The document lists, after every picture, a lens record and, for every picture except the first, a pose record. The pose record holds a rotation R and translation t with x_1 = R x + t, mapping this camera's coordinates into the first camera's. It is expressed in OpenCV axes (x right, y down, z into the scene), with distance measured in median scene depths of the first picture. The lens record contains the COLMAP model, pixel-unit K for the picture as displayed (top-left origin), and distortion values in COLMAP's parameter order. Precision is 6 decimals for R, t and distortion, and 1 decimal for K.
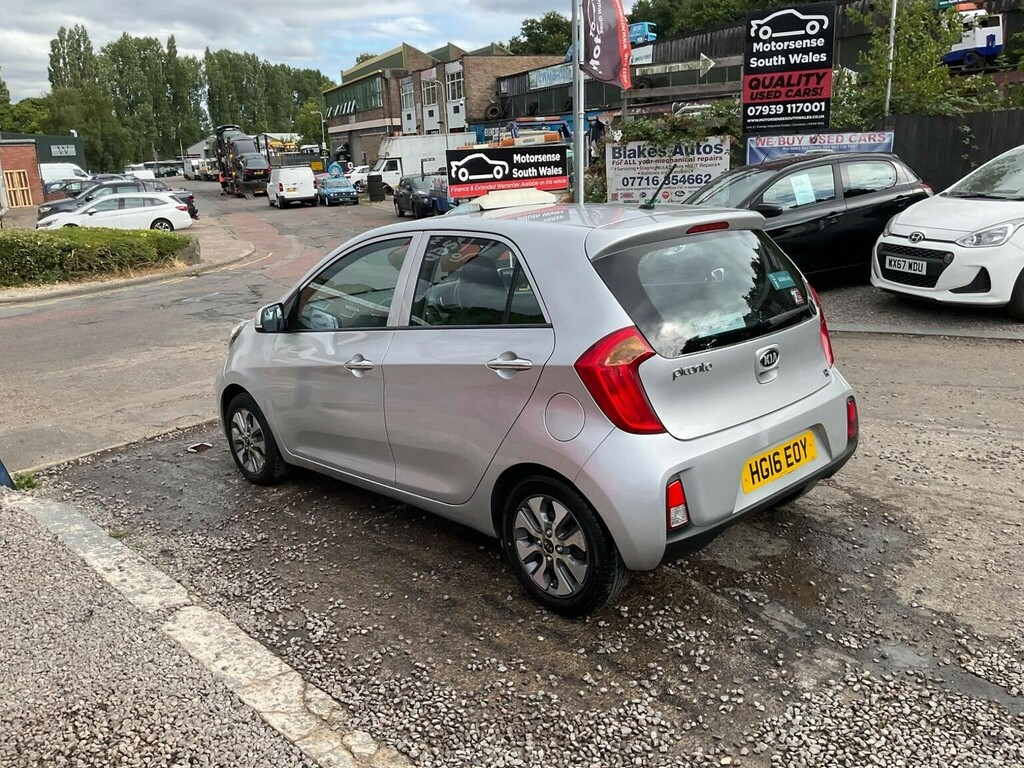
lens RADIAL K [[812.5, 0, 521.0], [0, 812.5, 421.7], [0, 0, 1]] dist [0.064337, -0.117549]
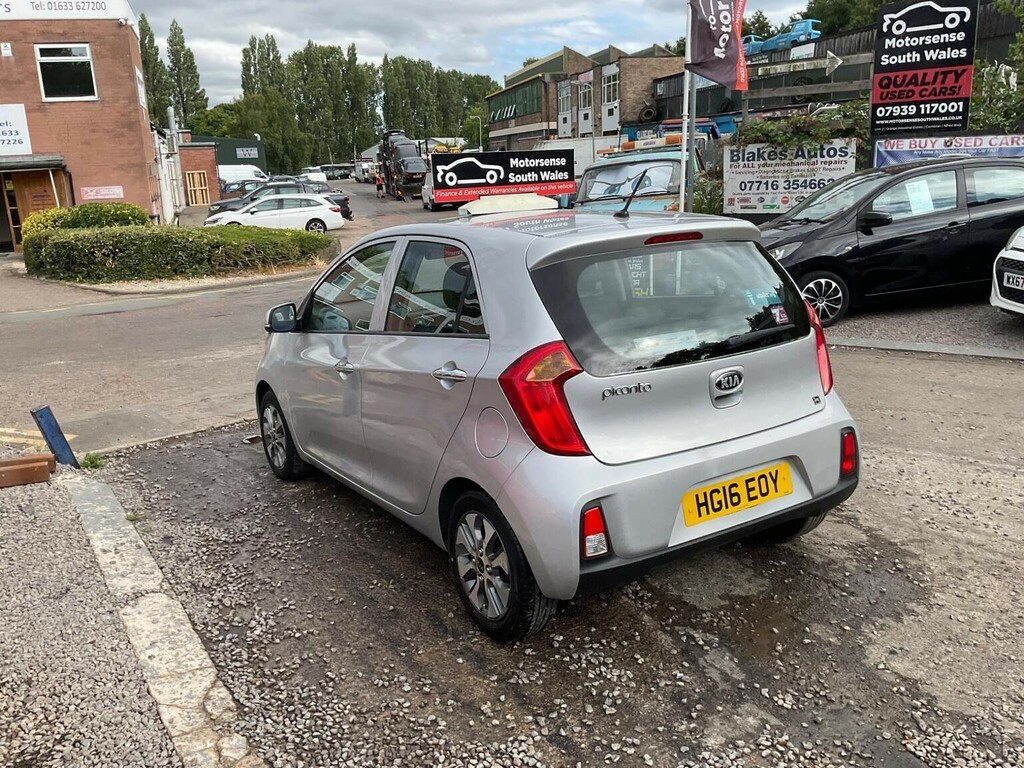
lens RADIAL K [[815.6, 0, 525.9], [0, 815.6, 430.7], [0, 0, 1]] dist [0.045343, -0.082079]
pose [[0.983712, 0.057856, -0.170185, 0.193225], [-0.056859, 0.998325, 0.010733, -0.016183], [0.170521, -0.000882, 0.985354, 0.045297]]
